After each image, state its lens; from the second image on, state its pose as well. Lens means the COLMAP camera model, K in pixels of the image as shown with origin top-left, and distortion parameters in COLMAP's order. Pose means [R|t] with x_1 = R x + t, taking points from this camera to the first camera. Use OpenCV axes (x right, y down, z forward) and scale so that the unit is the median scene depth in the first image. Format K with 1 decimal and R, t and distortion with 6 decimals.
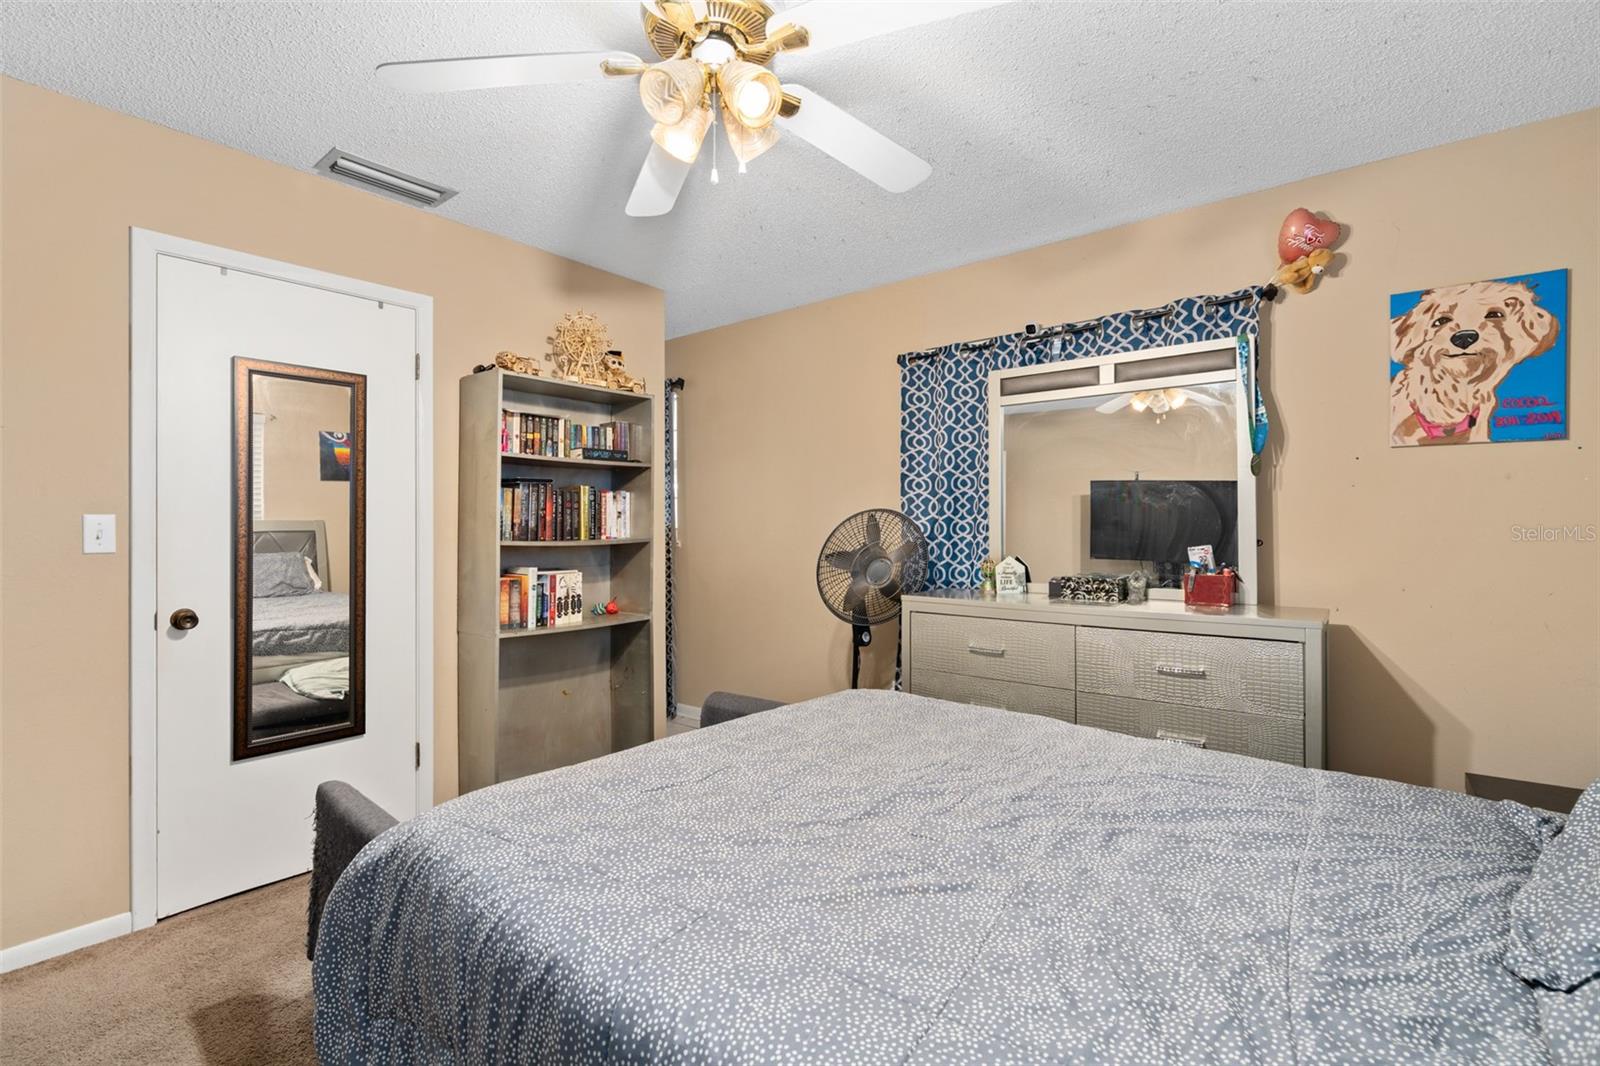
lens RADIAL K [[722.5, 0, 798.0], [0, 722.5, 525.7], [0, 0, 1]] dist [-0.003449, 0.001165]
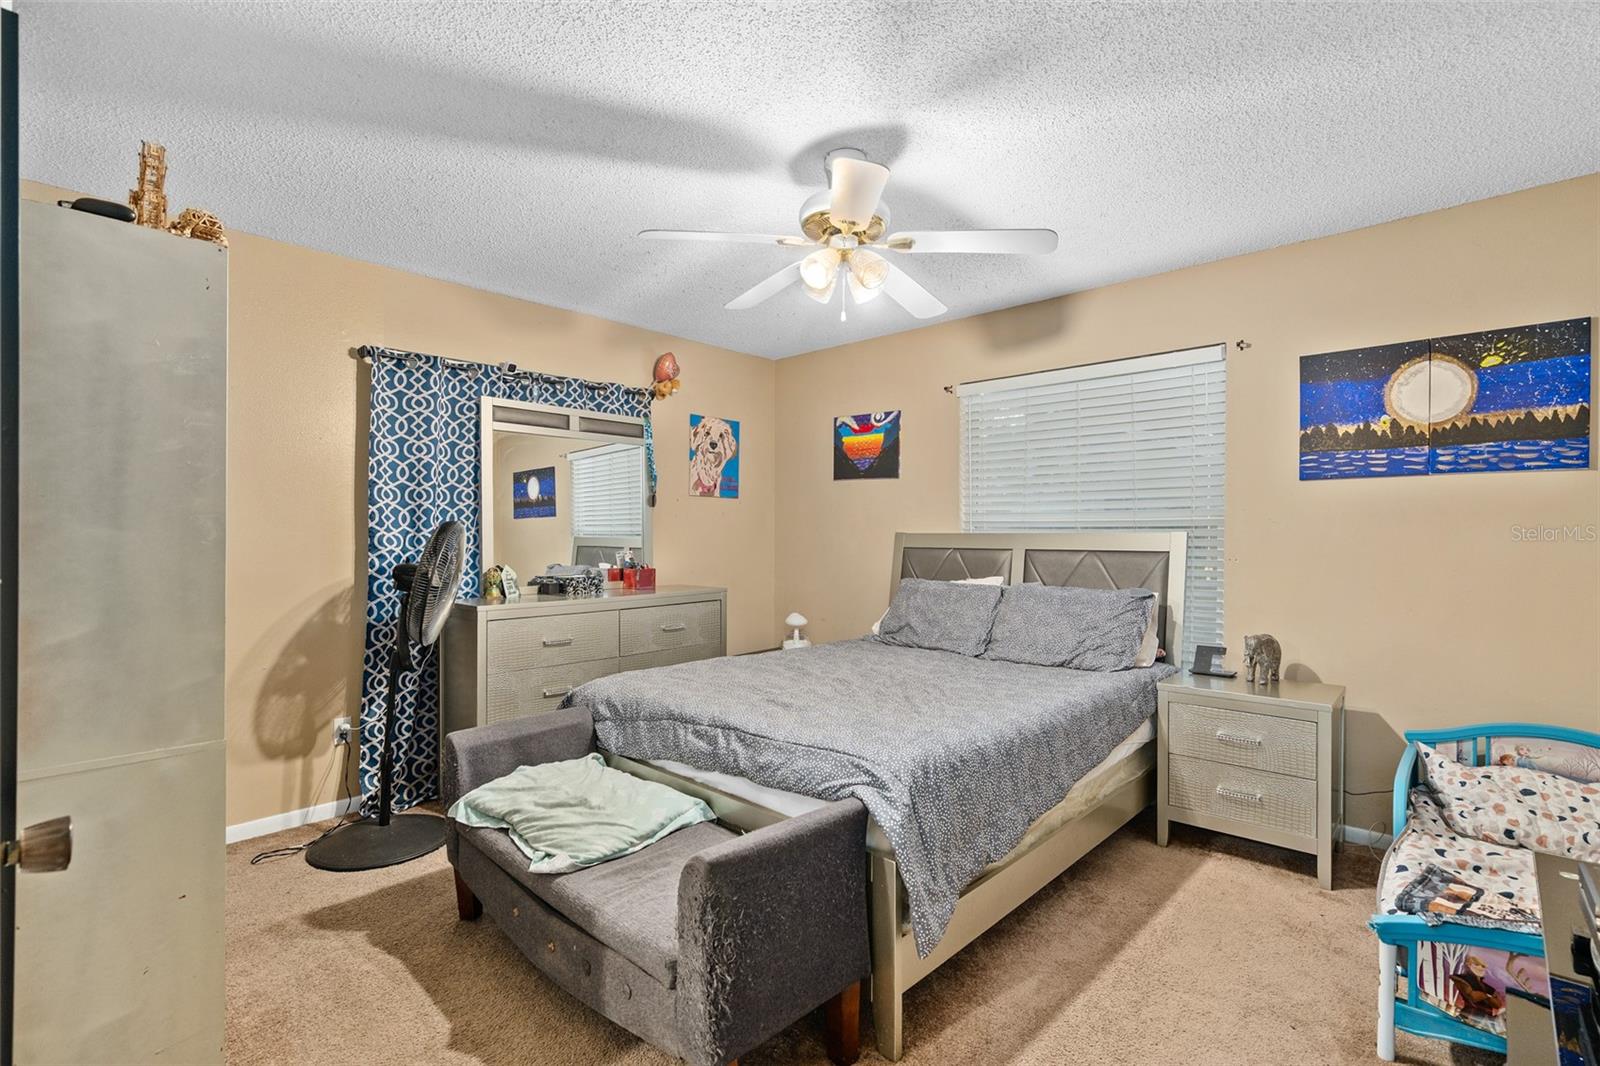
lens RADIAL K [[722.5, 0, 797.7], [0, 722.5, 537.5], [0, 0, 1]] dist [-0.003449, 0.001165]
pose [[0.075736, 0.002472, 0.997125, -0.952308], [0.005412, 0.999981, -0.002890, 0.005888], [-0.997113, 0.005616, 0.075721, 0.546797]]
